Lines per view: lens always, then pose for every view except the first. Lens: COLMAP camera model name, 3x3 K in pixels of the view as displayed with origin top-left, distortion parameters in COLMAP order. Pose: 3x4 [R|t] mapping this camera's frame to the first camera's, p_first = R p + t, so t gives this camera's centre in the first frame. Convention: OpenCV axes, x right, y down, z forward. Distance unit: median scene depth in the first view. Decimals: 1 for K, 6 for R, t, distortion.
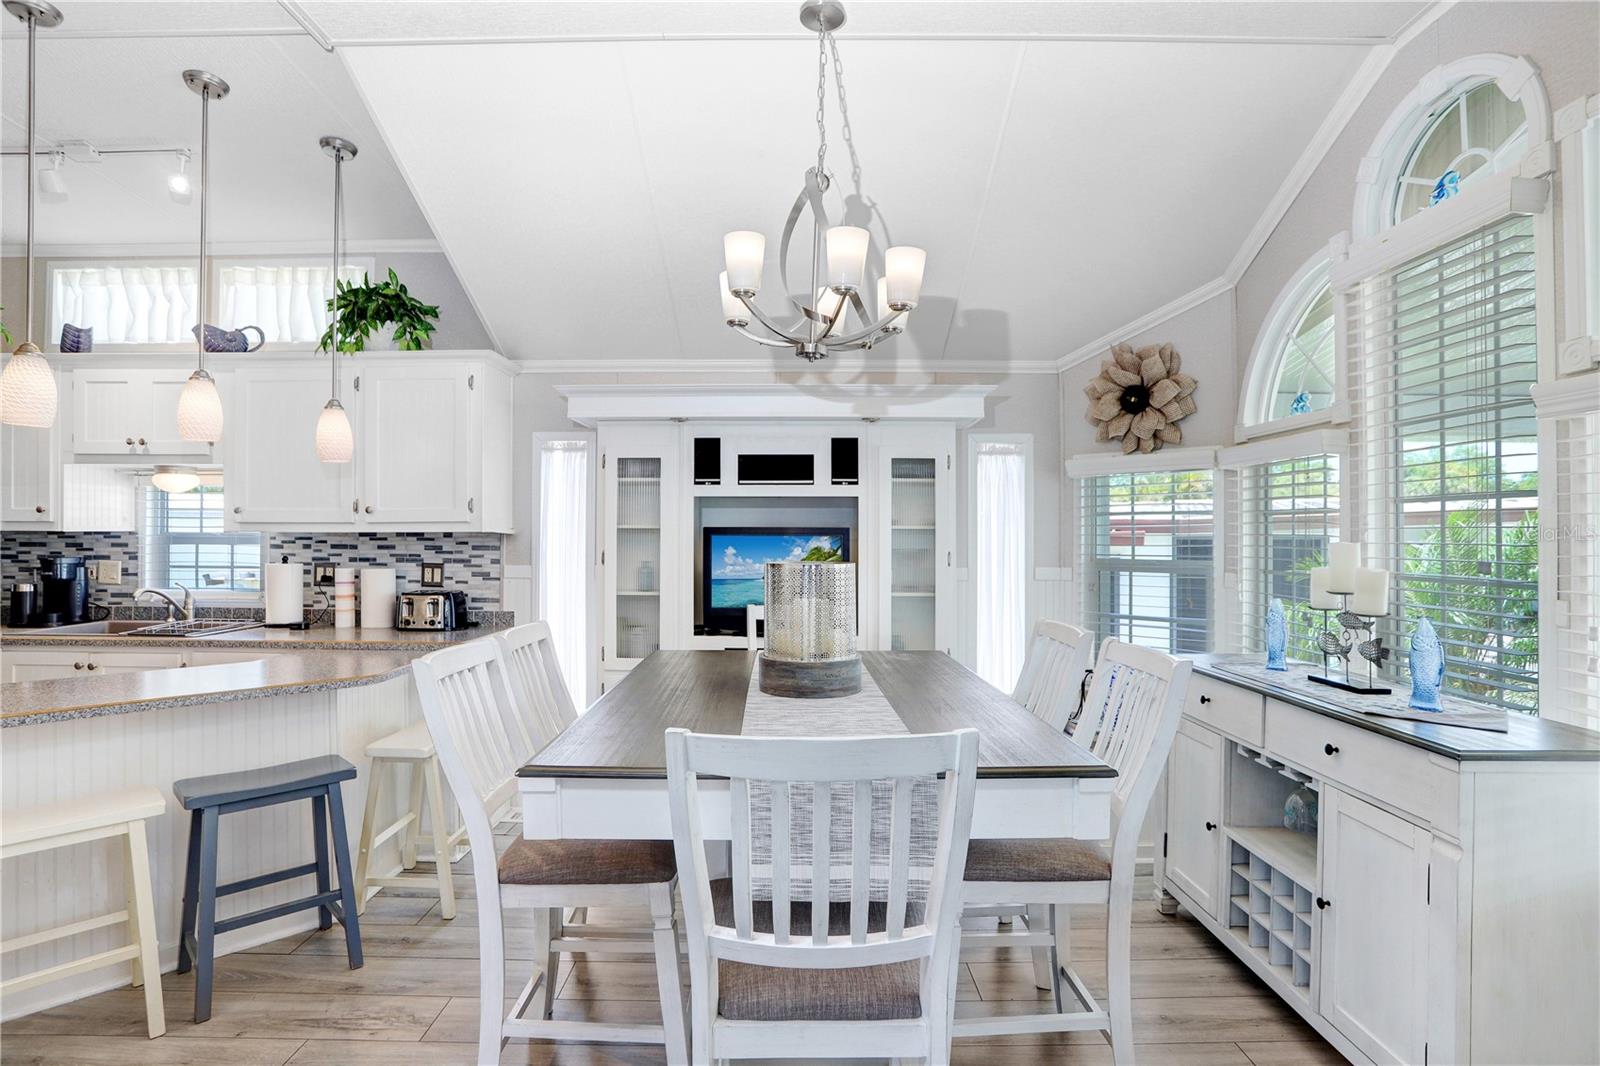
lens RADIAL K [[803.3, 0, 755.2], [0, 803.3, 521.5], [0, 0, 1]] dist [-0.031631, 0.012604]
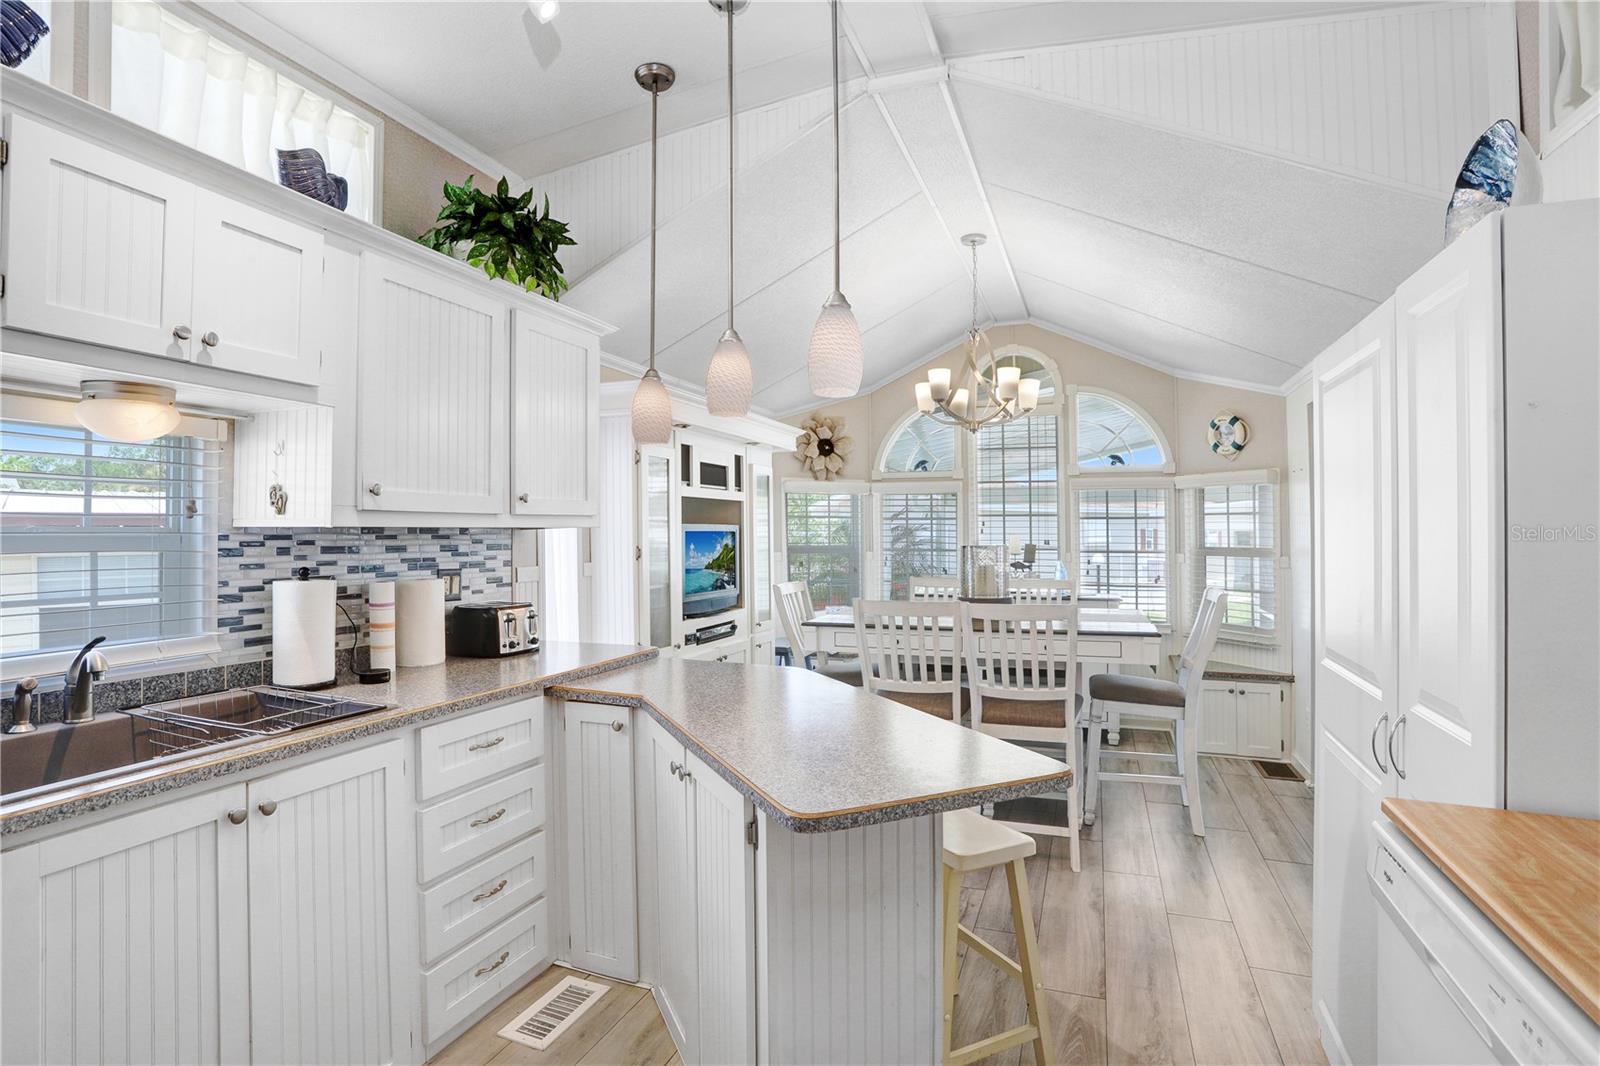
lens RADIAL K [[803.3, 0, 791.1], [0, 803.3, 523.3], [0, 0, 1]] dist [-0.031631, 0.012604]
pose [[0.335732, 0.008701, 0.941917, -1.070788], [-0.014642, 0.999885, -0.004018, 0.008575], [-0.941844, -0.012442, 0.335821, 0.491705]]
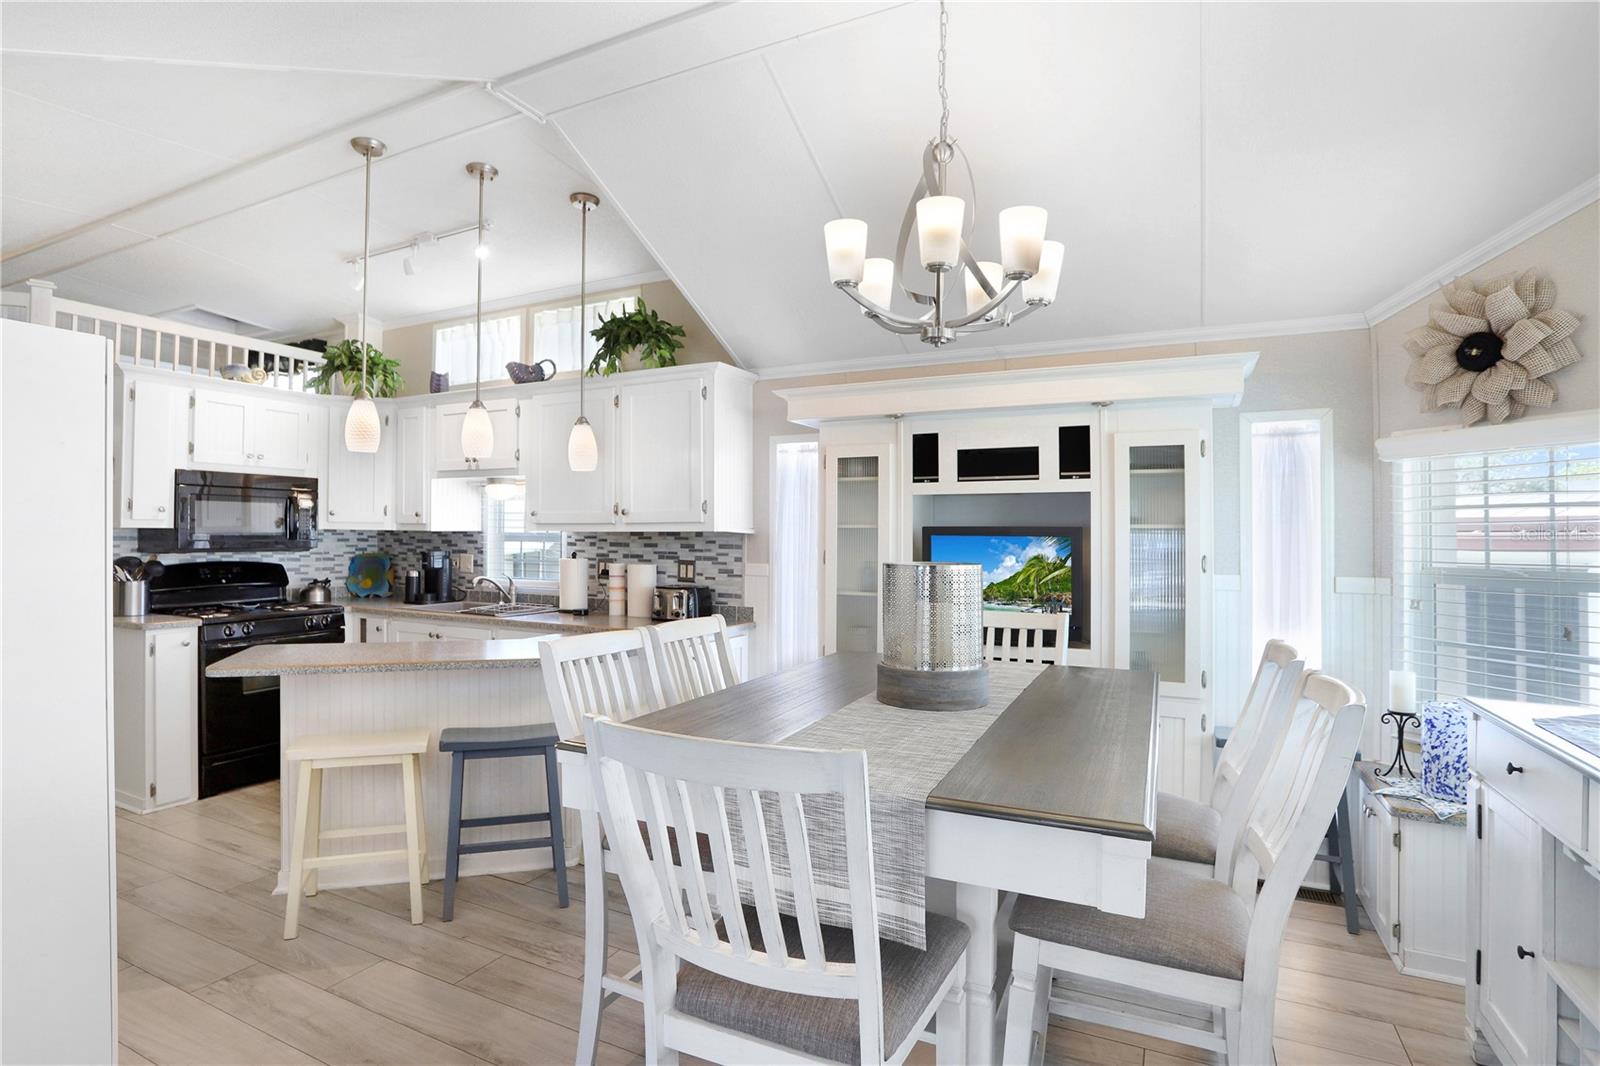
lens RADIAL K [[815.0, 0, 749.4], [0, 815.0, 517.2], [0, 0, 1]] dist [-0.029364, 0.013167]
pose [[0.895515, -0.006543, -0.444983, 0.185066], [0.003254, 0.999961, -0.008155, 0.002589], [0.445019, 0.005855, 0.895502, 0.039529]]
